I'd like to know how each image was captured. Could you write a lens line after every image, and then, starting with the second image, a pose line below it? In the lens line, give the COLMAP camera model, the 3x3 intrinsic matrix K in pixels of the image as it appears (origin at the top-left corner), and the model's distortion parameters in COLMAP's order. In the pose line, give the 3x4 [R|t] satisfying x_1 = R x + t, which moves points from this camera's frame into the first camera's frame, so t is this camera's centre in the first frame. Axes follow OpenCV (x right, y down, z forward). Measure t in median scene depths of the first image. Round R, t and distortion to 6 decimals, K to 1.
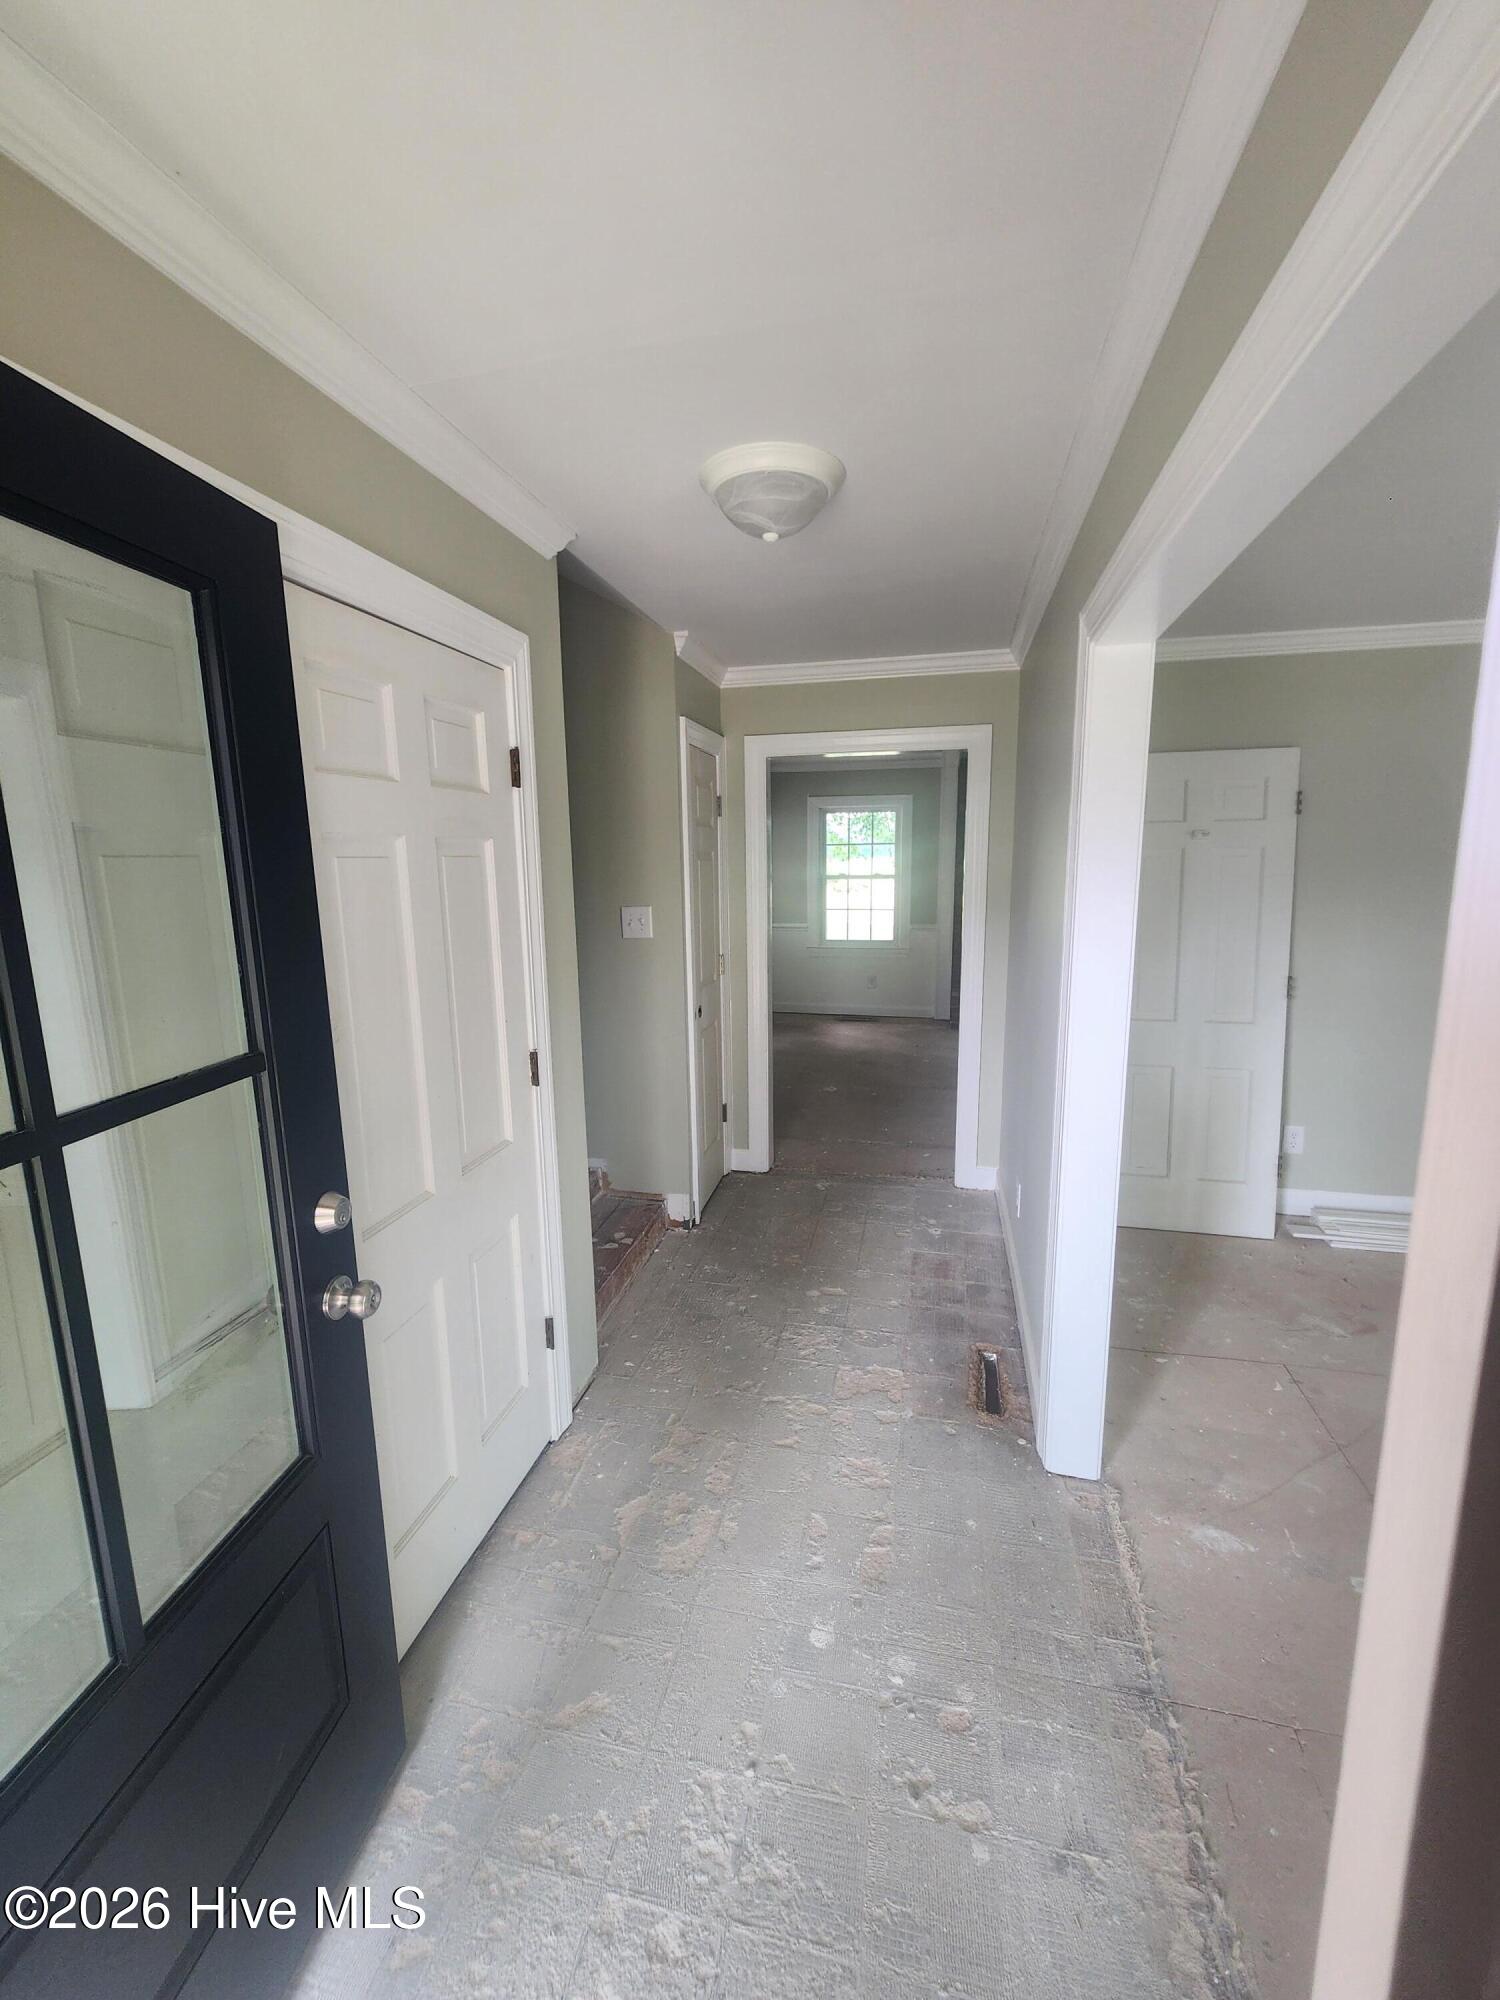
lens RADIAL K [[827.4, 0, 743.0], [0, 827.4, 1003.2], [0, 0, 1]] dist [0.000291, -0.000164]
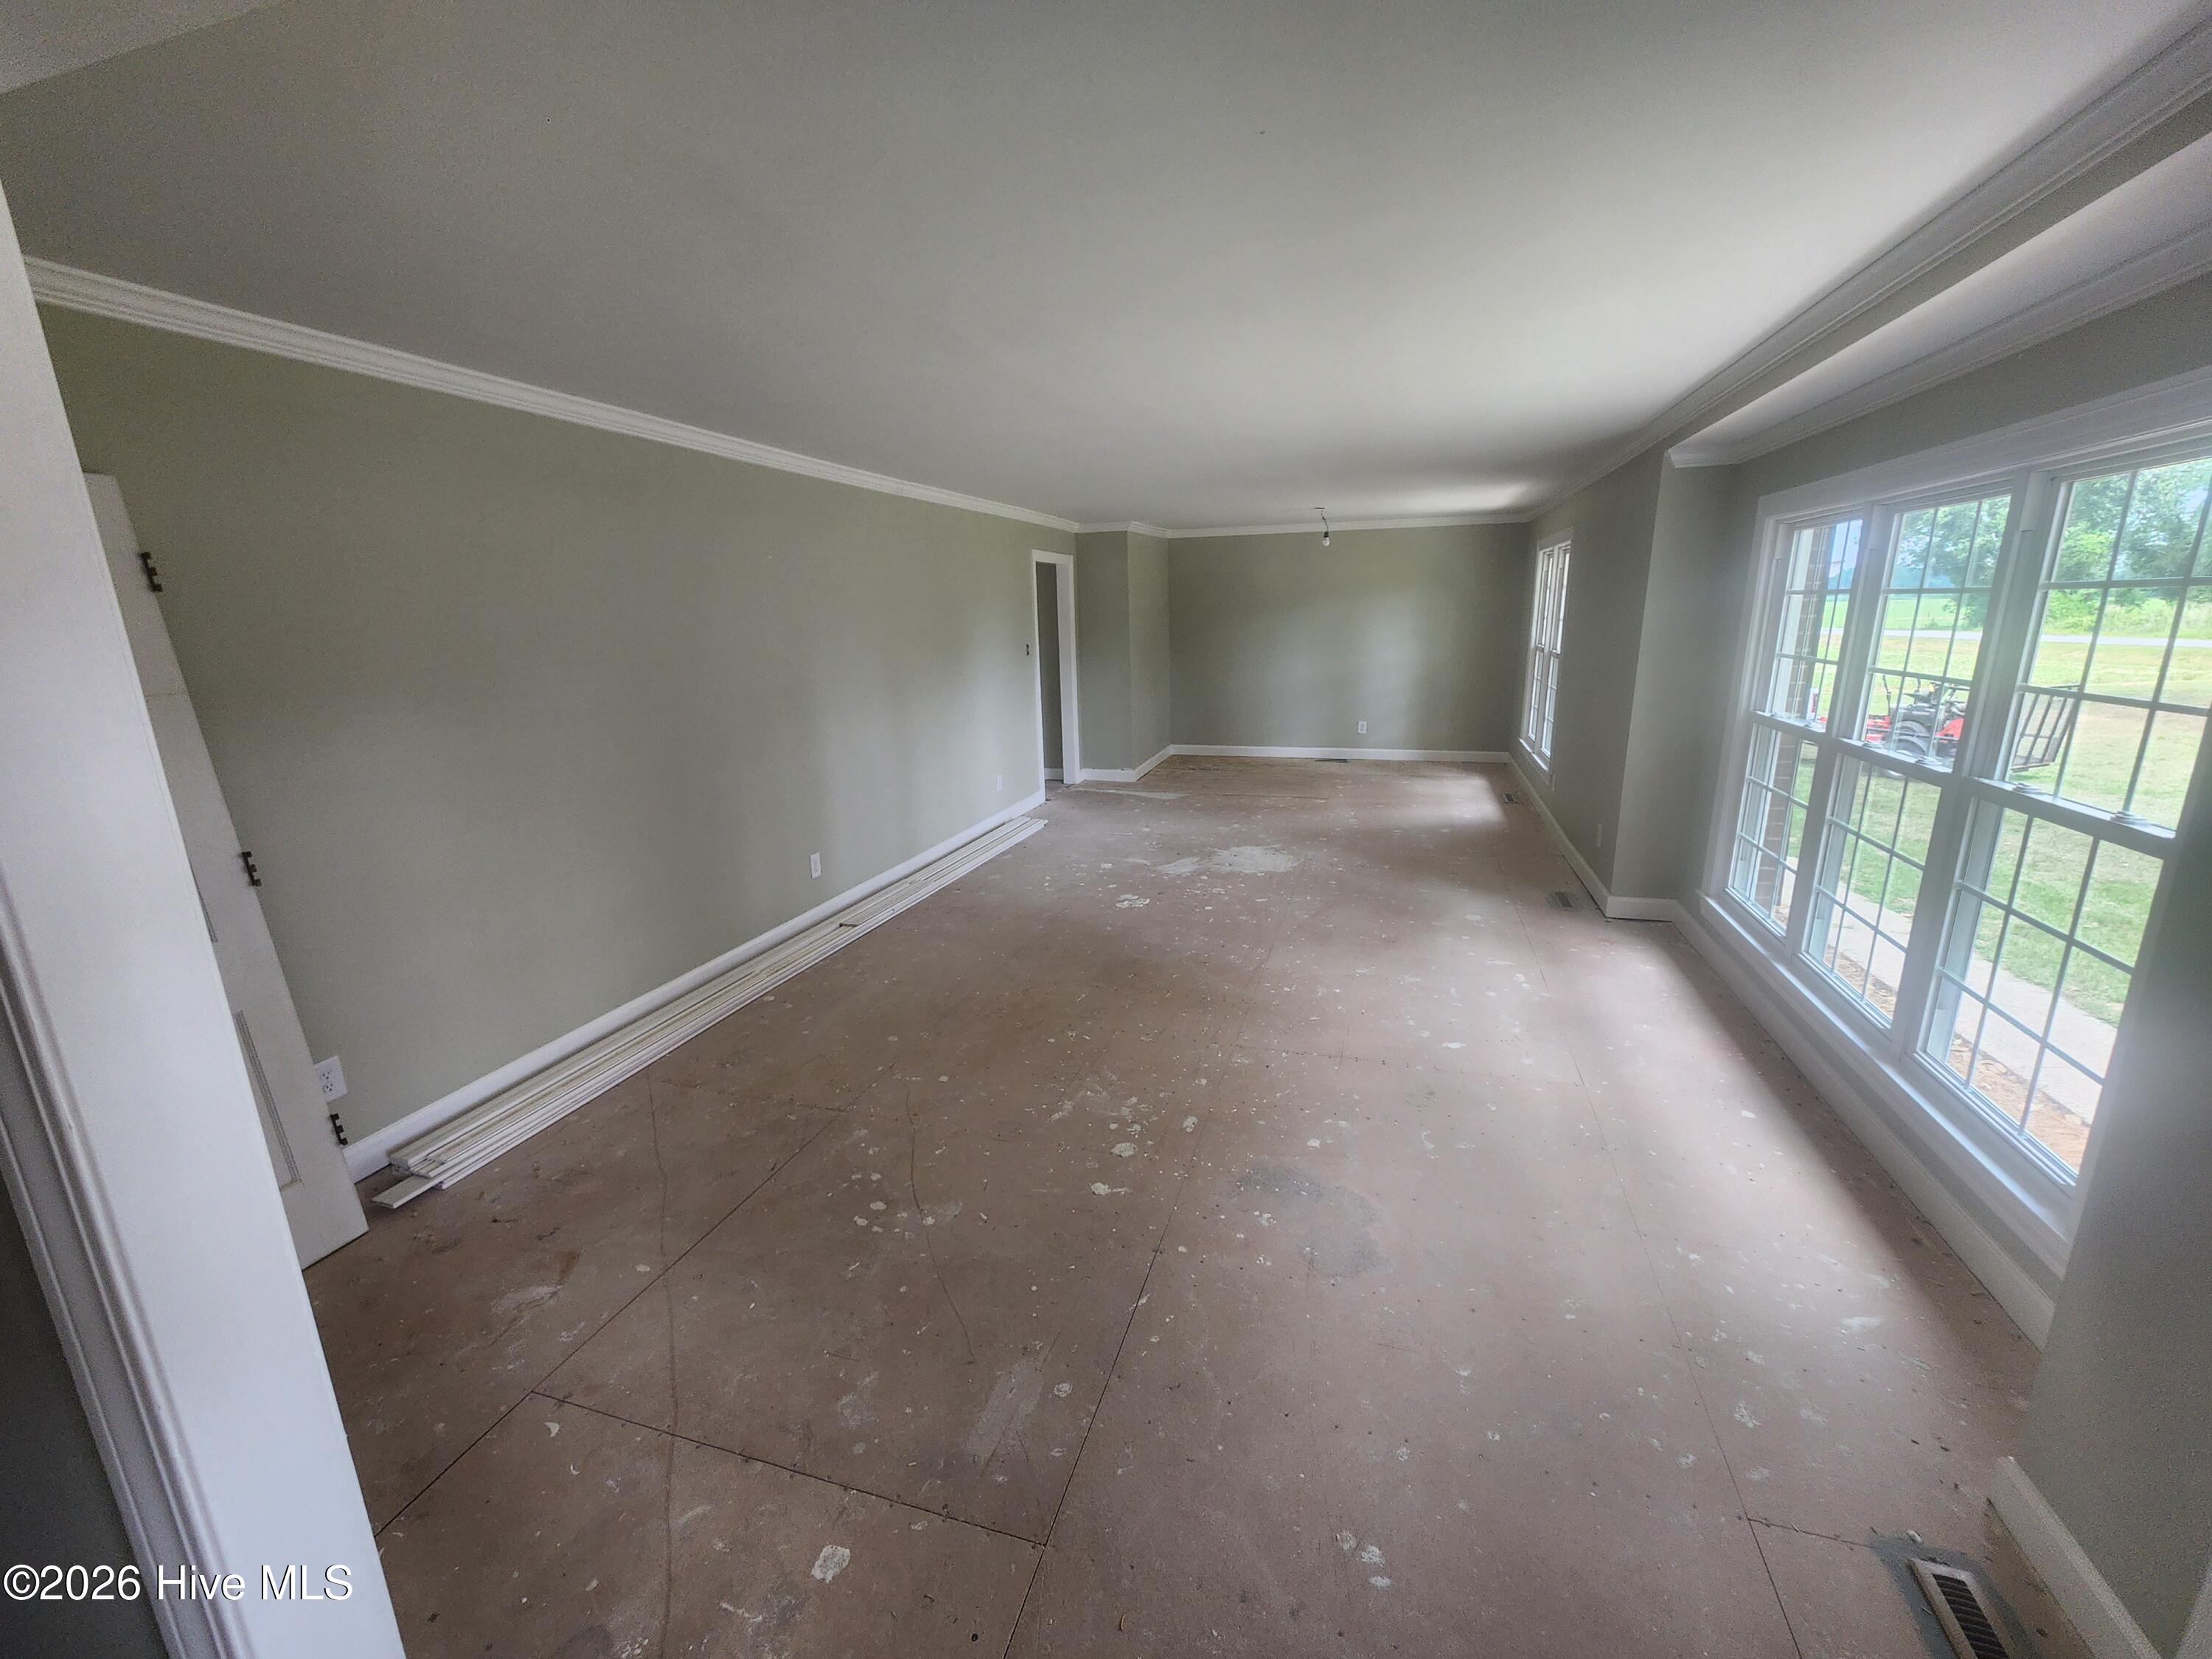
lens RADIAL K [[905.0, 0, 1112.3], [0, 905.0, 834.8], [0, 0, 1]] dist [0.000968, 0.000493]
pose [[0.066256, -0.225059, 0.972090, 0.040425], [0.189920, 0.959265, 0.209145, -0.079712], [-0.979561, 0.170762, 0.106300, 0.329694]]
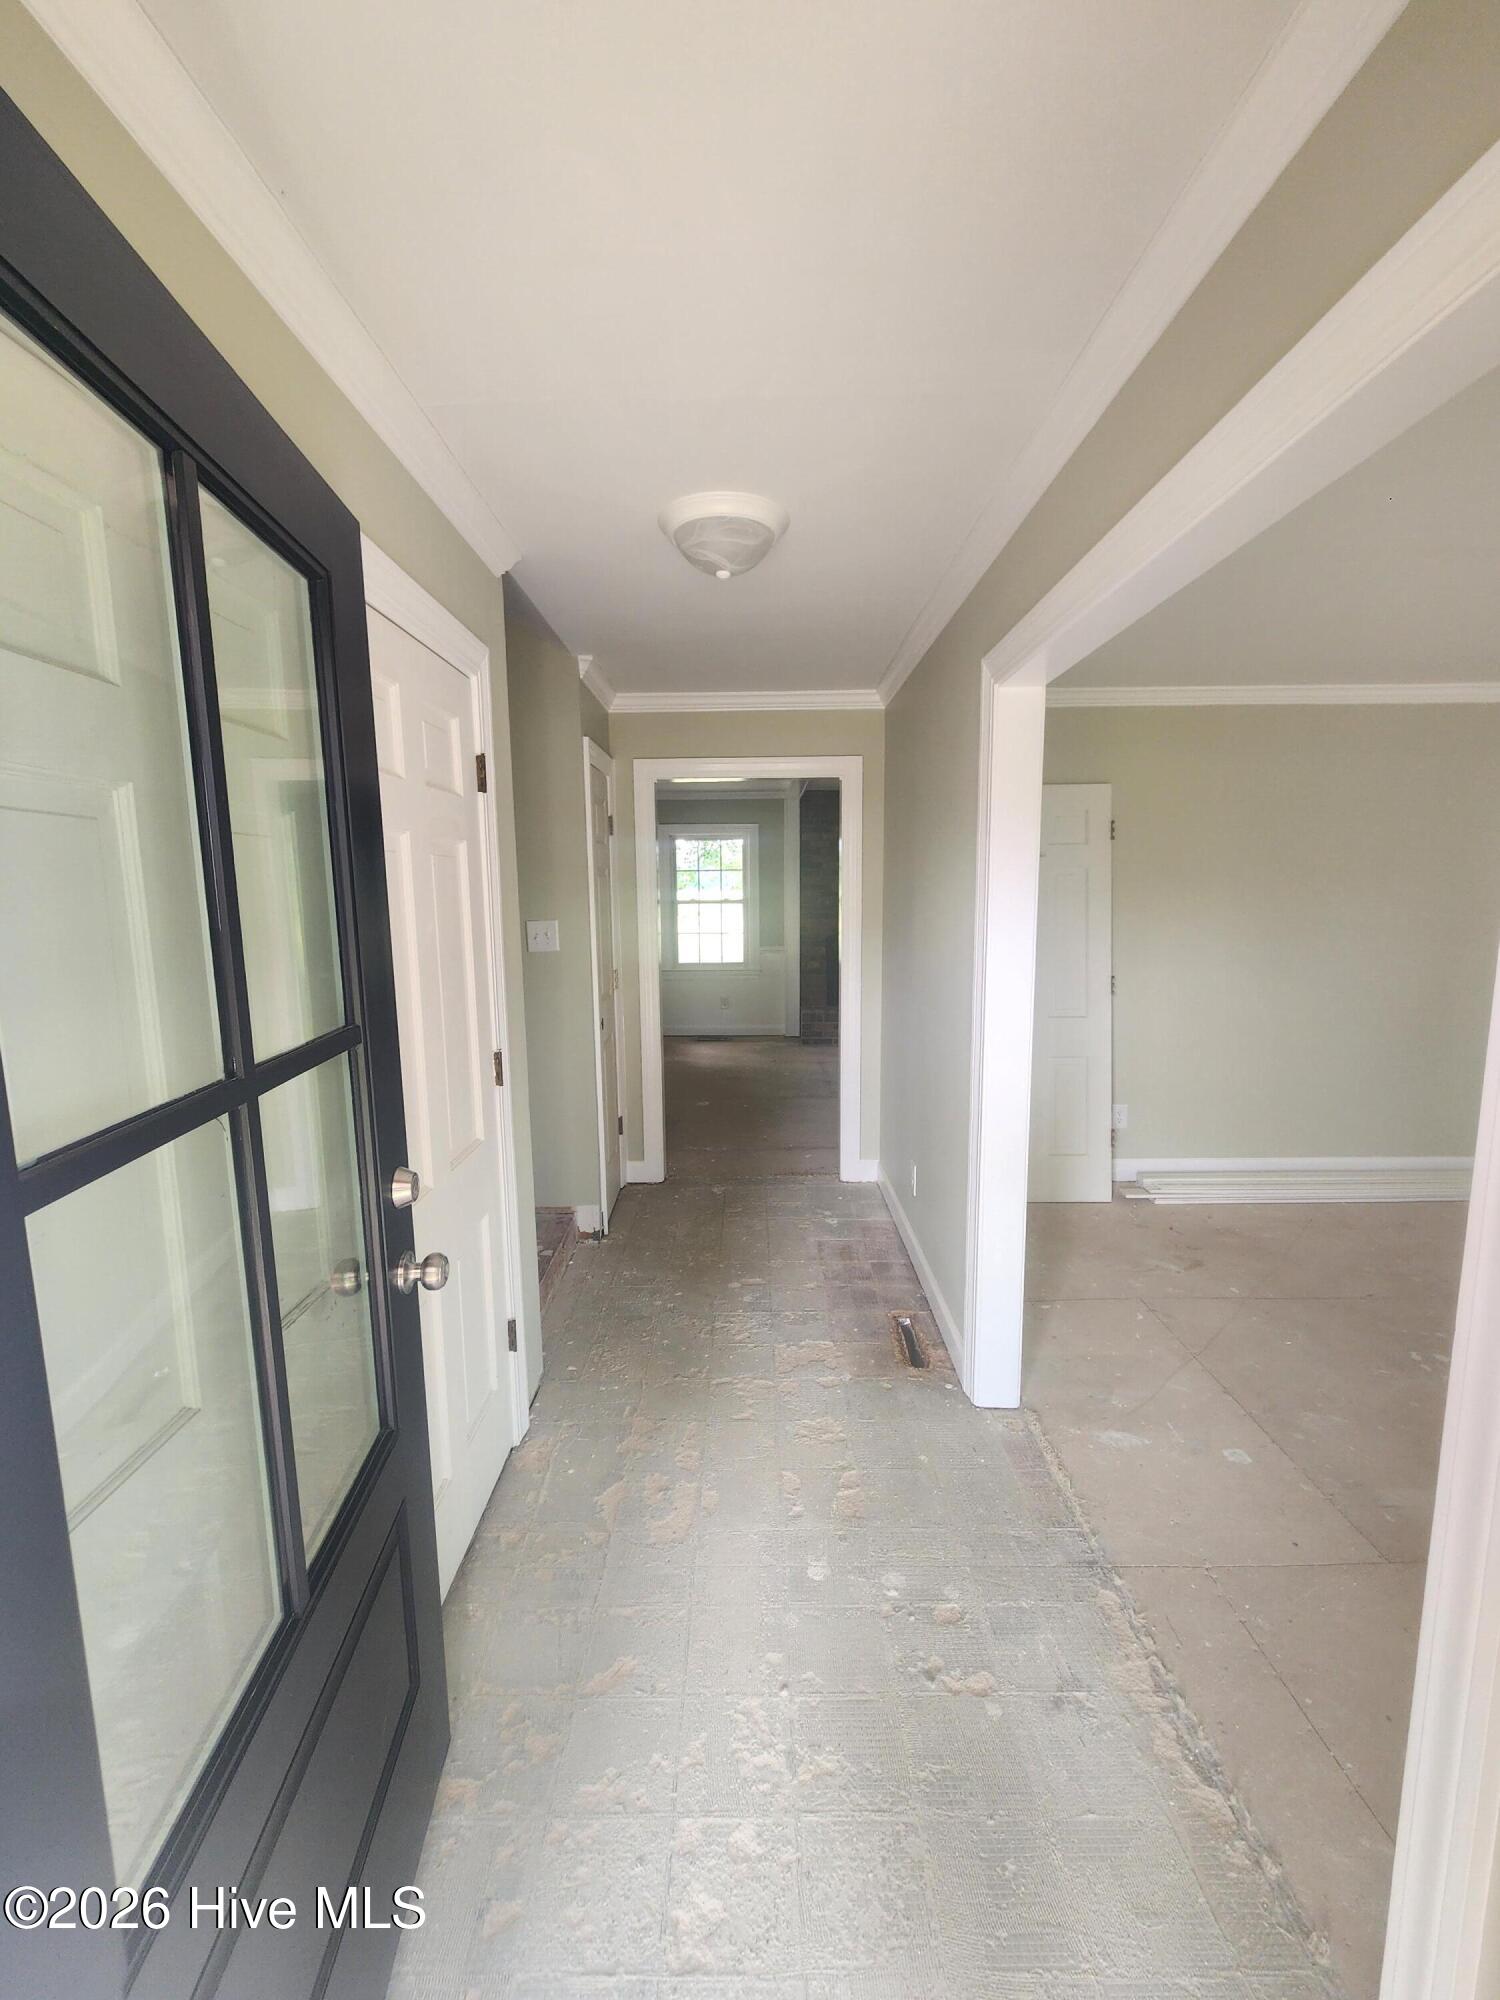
lens RADIAL K [[827.0, 0, 745.0], [0, 827.0, 1003.6], [0, 0, 1]] dist [-0.001428, 0.000311]
pose [[0.975595, -0.028821, 0.217680, -0.131366], [0.037079, 0.998735, -0.033949, 0.033369], [-0.216426, 0.041192, 0.975430, -0.042340]]
